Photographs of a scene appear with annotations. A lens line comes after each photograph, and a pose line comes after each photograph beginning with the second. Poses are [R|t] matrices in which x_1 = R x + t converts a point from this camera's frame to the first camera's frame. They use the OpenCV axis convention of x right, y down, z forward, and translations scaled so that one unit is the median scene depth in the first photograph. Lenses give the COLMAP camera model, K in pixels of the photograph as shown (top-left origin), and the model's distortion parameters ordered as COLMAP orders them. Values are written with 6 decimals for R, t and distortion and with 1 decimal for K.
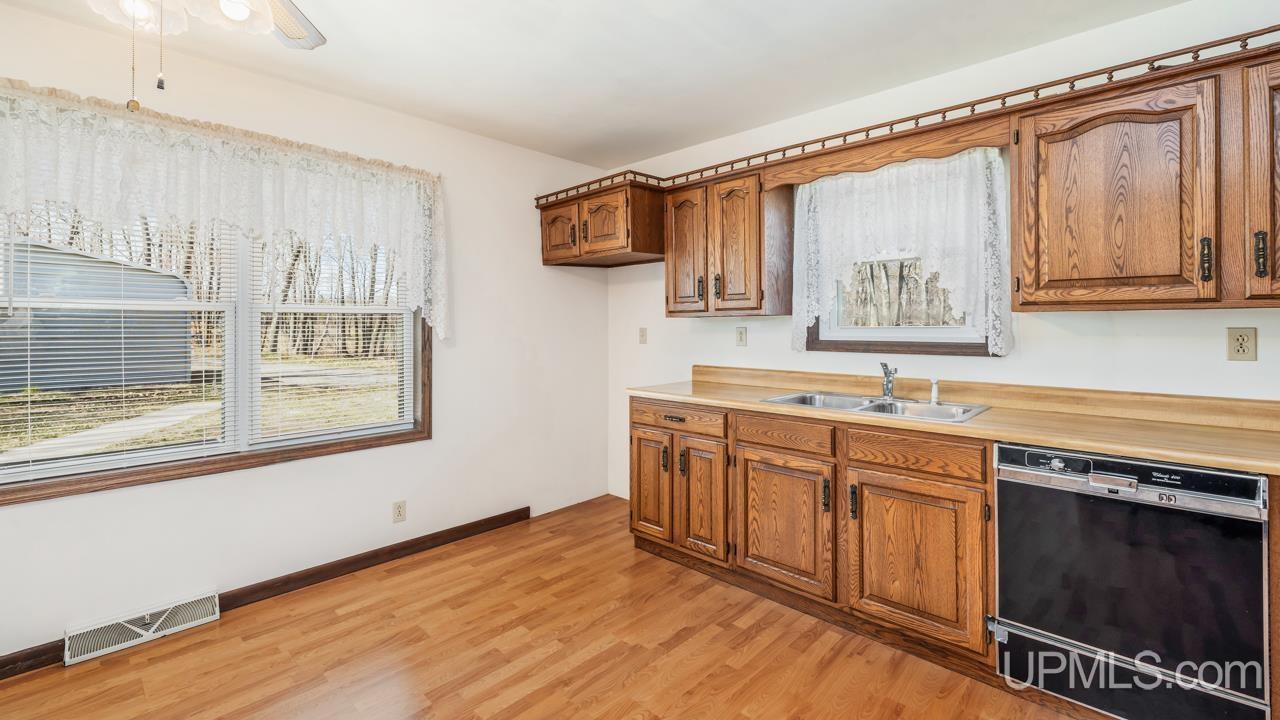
lens RADIAL K [[541.3, 0, 640.0], [0, 541.3, 321.7], [0, 0, 1]] dist [-0.000279, -0.000135]
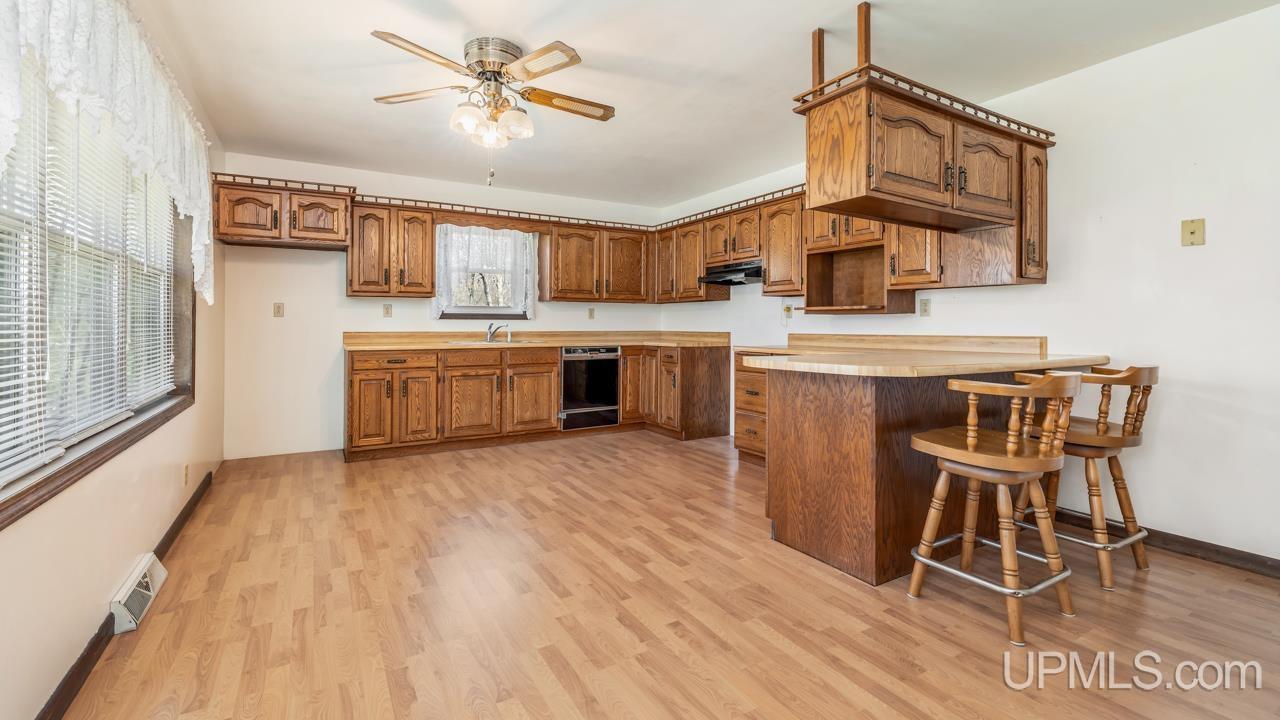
lens RADIAL K [[541.3, 0, 640.0], [0, 541.3, 321.7], [0, 0, 1]] dist [-0.000279, -0.000135]
pose [[0.269117, 0.005930, 0.963089, -1.412134], [-0.011313, 0.999932, -0.002995, 0.072512], [-0.963041, -0.010089, 0.269166, -0.088760]]
